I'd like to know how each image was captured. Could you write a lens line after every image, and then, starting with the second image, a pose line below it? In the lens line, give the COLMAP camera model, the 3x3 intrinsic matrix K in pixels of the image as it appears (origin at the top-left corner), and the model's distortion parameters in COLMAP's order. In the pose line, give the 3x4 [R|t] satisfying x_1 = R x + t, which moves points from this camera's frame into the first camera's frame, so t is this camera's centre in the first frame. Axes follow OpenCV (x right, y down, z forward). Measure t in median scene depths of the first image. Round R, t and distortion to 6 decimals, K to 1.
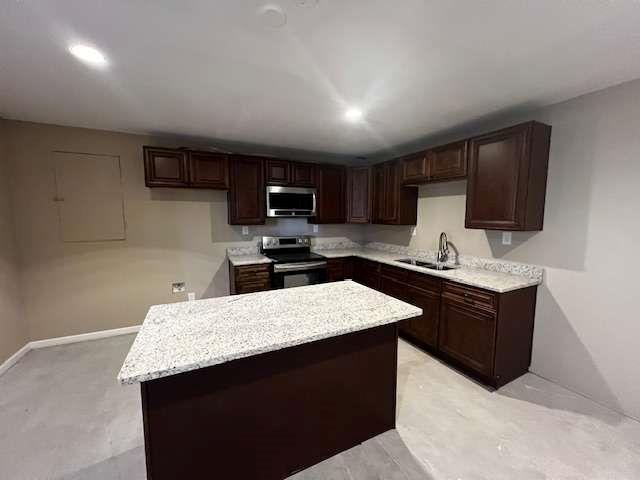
lens RADIAL K [[262.0, 0, 320.0], [0, 262.0, 240.0], [0, 0, 1]] dist [-0.000878, 0.000122]
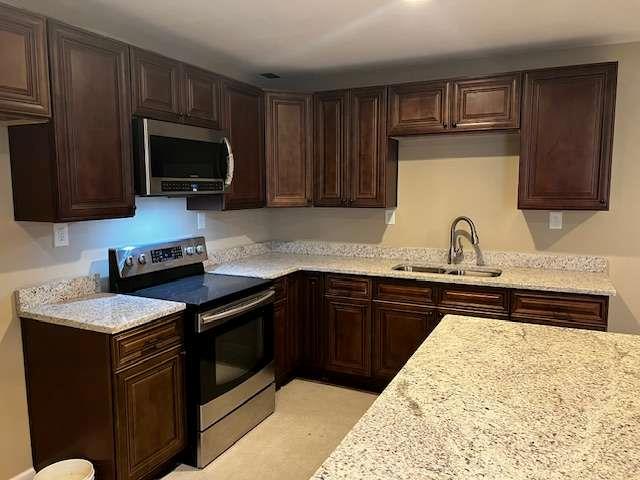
lens RADIAL K [[486.9, 0, 330.6], [0, 486.9, 240.0], [0, 0, 1]] dist [0.011751, -0.000503]
pose [[0.787393, -0.071939, 0.612239, -0.472799], [0.063947, 0.997341, 0.034948, -0.032932], [-0.613125, 0.011633, 0.789900, 0.265753]]
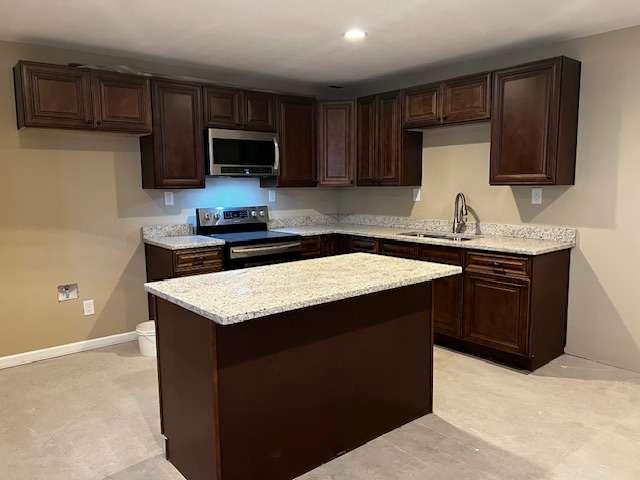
lens RADIAL K [[491.5, 0, 320.0], [0, 491.5, 240.0], [0, 0, 1]] dist [0.054739, -0.071638]
pose [[0.973390, -0.039205, 0.225775, -0.236904], [0.034731, 0.999114, 0.023756, 0.055792], [-0.226507, -0.015283, 0.973890, -0.280320]]
